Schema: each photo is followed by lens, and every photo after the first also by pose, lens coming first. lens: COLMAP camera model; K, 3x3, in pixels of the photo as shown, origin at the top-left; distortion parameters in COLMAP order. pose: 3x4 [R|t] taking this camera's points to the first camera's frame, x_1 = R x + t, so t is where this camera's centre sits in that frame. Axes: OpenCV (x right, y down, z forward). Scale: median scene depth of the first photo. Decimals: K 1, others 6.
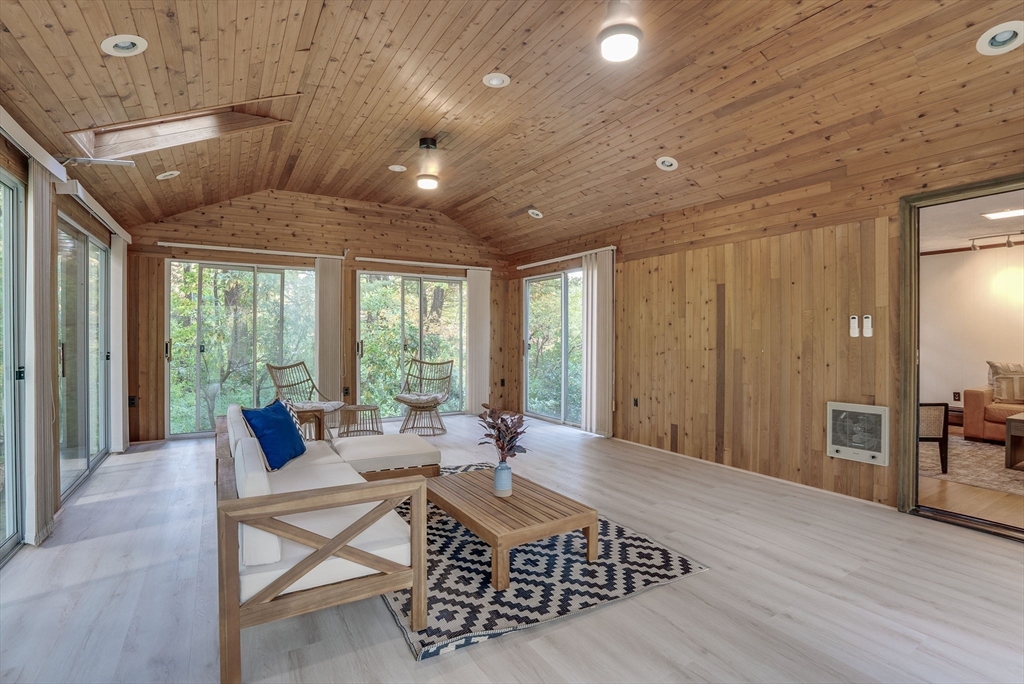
lens RADIAL K [[480.7, 0, 520.7], [0, 480.7, 336.0], [0, 0, 1]] dist [-0.072021, 0.027753]
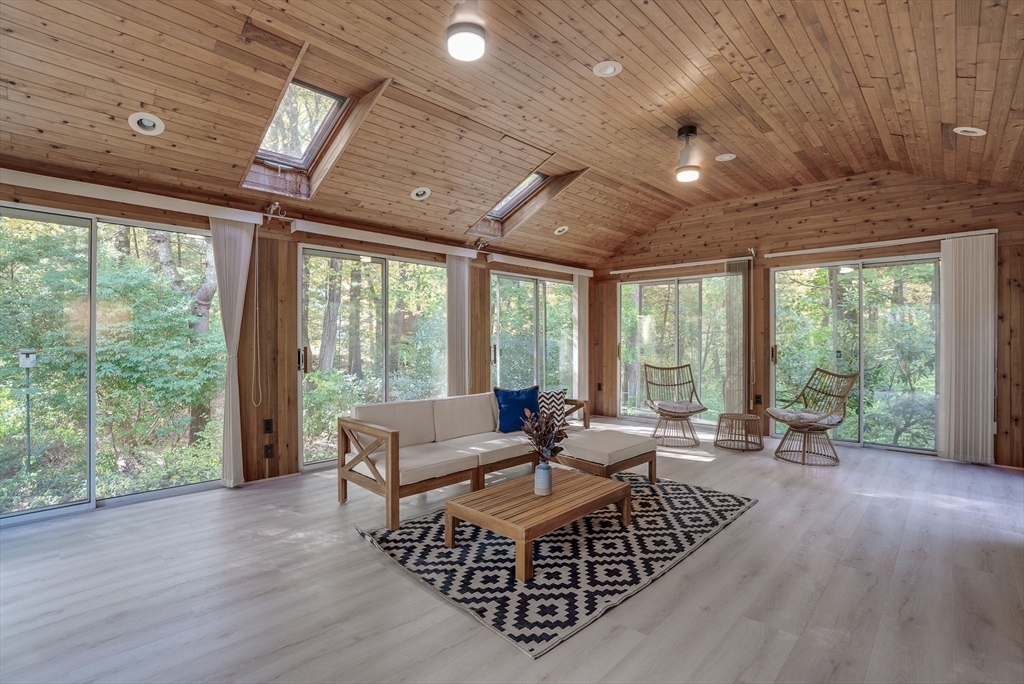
lens RADIAL K [[479.2, 0, 512.0], [0, 479.2, 342.0], [0, 0, 1]] dist [-0.028674, 0.001171]
pose [[0.246465, 0.002091, -0.969149, 0.607422], [0.001249, 0.999996, 0.002476, 0.000739], [0.969151, -0.001821, 0.246462, 0.431361]]
